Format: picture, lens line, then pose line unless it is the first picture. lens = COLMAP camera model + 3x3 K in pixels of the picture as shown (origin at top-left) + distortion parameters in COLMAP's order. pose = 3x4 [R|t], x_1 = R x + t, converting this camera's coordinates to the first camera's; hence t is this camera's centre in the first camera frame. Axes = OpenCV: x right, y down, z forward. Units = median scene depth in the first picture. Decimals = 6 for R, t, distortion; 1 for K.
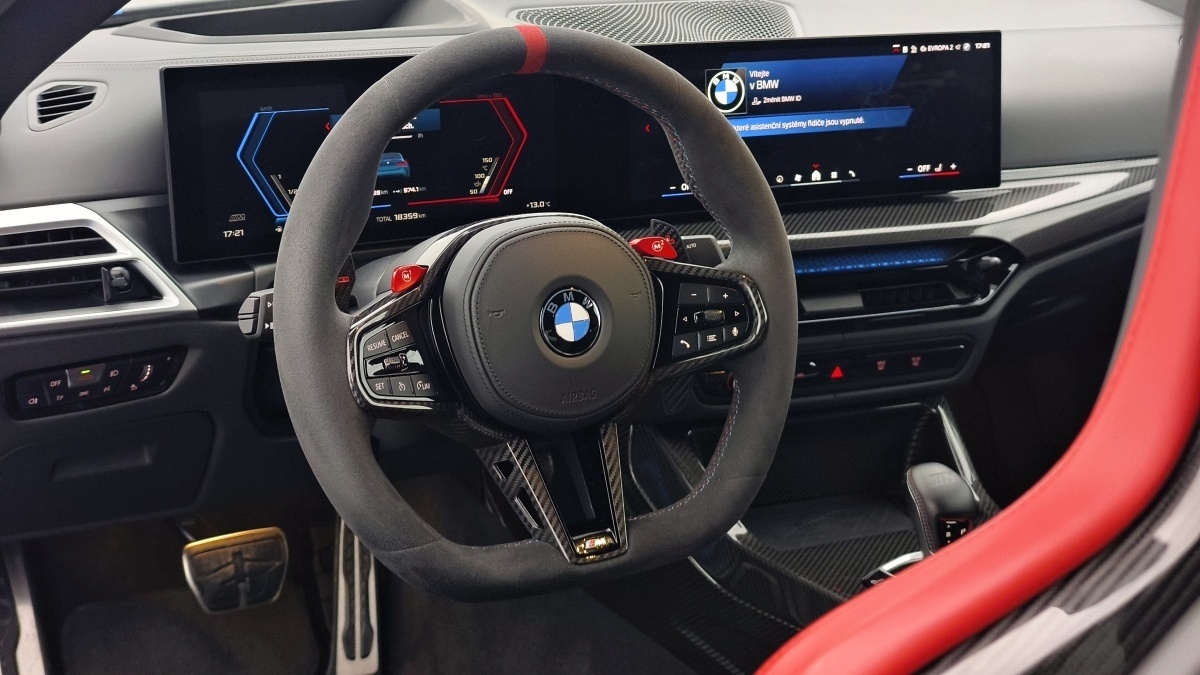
lens RADIAL K [[1818.9, 0, 600.4], [0, 1818.9, 337.5], [0, 0, 1]] dist [-0.020912, 0.000000]
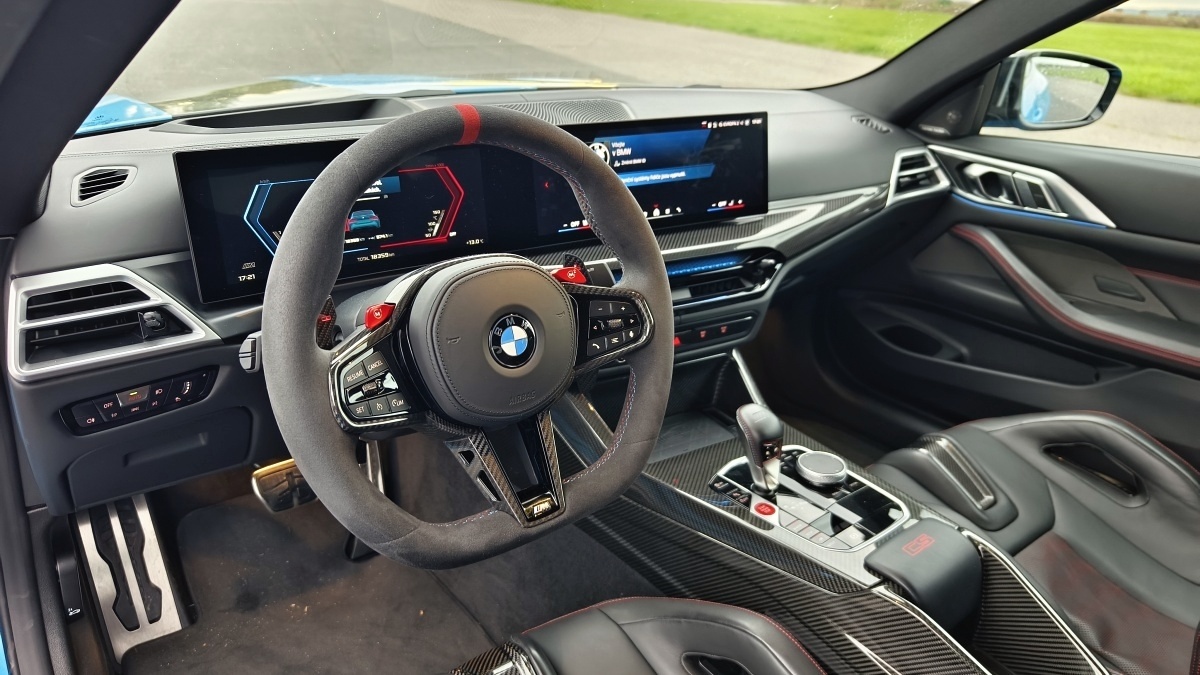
lens RADIAL K [[807.9, 0, 575.4], [0, 807.9, 341.4], [0, 0, 1]] dist [-0.012730, -0.002010]
pose [[0.993020, -0.060583, 0.101194, -0.027120], [0.052703, 0.995496, 0.078810, -0.045679], [-0.105512, -0.072926, 0.991740, 0.396789]]
